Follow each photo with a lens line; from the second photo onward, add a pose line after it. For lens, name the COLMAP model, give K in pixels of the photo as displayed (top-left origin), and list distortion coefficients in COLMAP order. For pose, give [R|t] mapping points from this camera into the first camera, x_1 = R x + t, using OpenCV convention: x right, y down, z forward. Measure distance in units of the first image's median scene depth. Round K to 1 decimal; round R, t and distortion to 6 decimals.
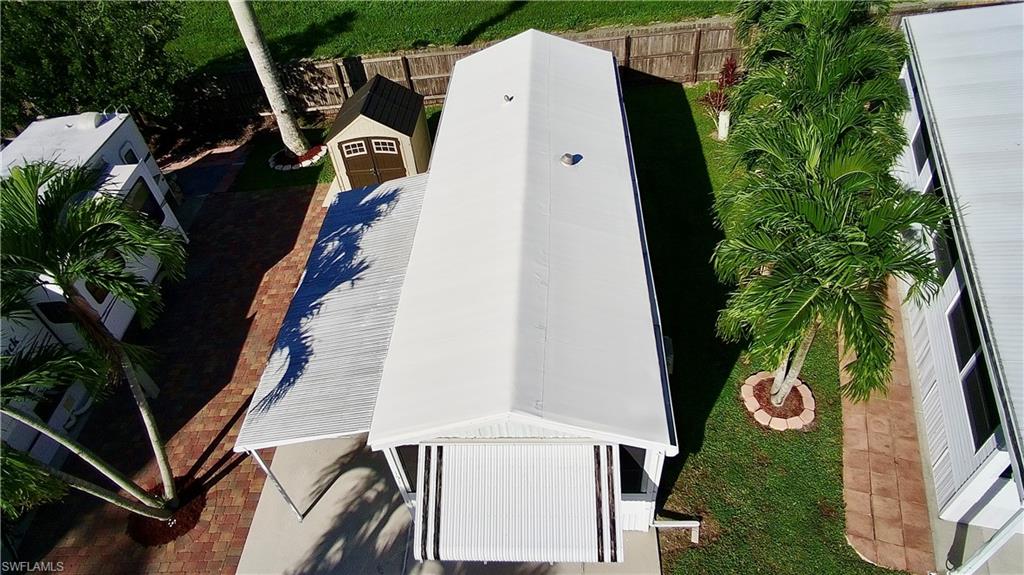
lens RADIAL K [[640.5, 0, 512.0], [0, 640.5, 287.5], [0, 0, 1]] dist [-0.062181, 0.052655]
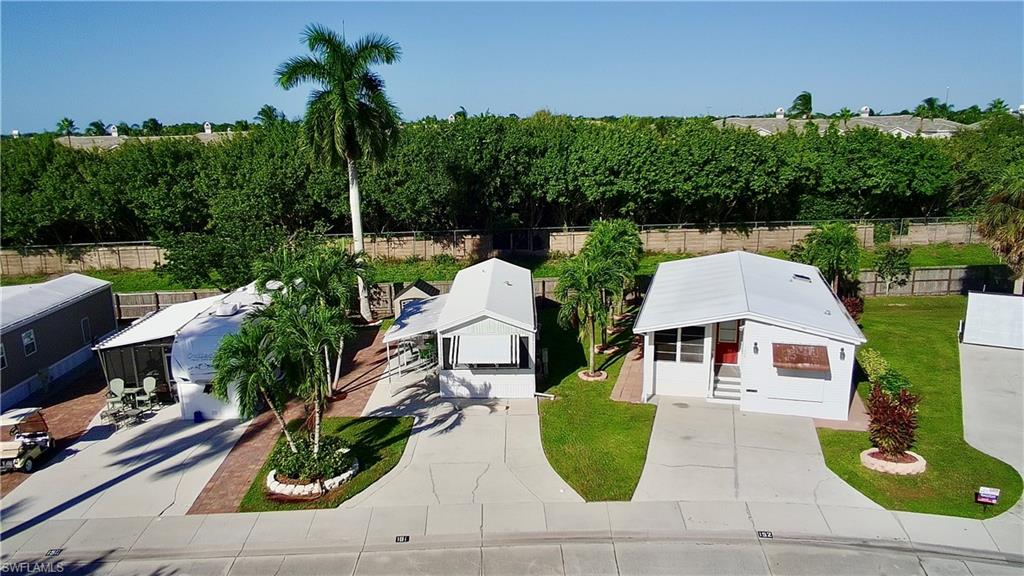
lens RADIAL K [[655.4, 0, 512.0], [0, 655.4, 288.0], [0, 0, 1]] dist [-0.055330, 0.056549]
pose [[0.997045, 0.056582, 0.051952, -0.025042], [-0.022082, 0.858908, -0.511654, 1.064991], [-0.073572, 0.508995, 0.857619, -1.146149]]
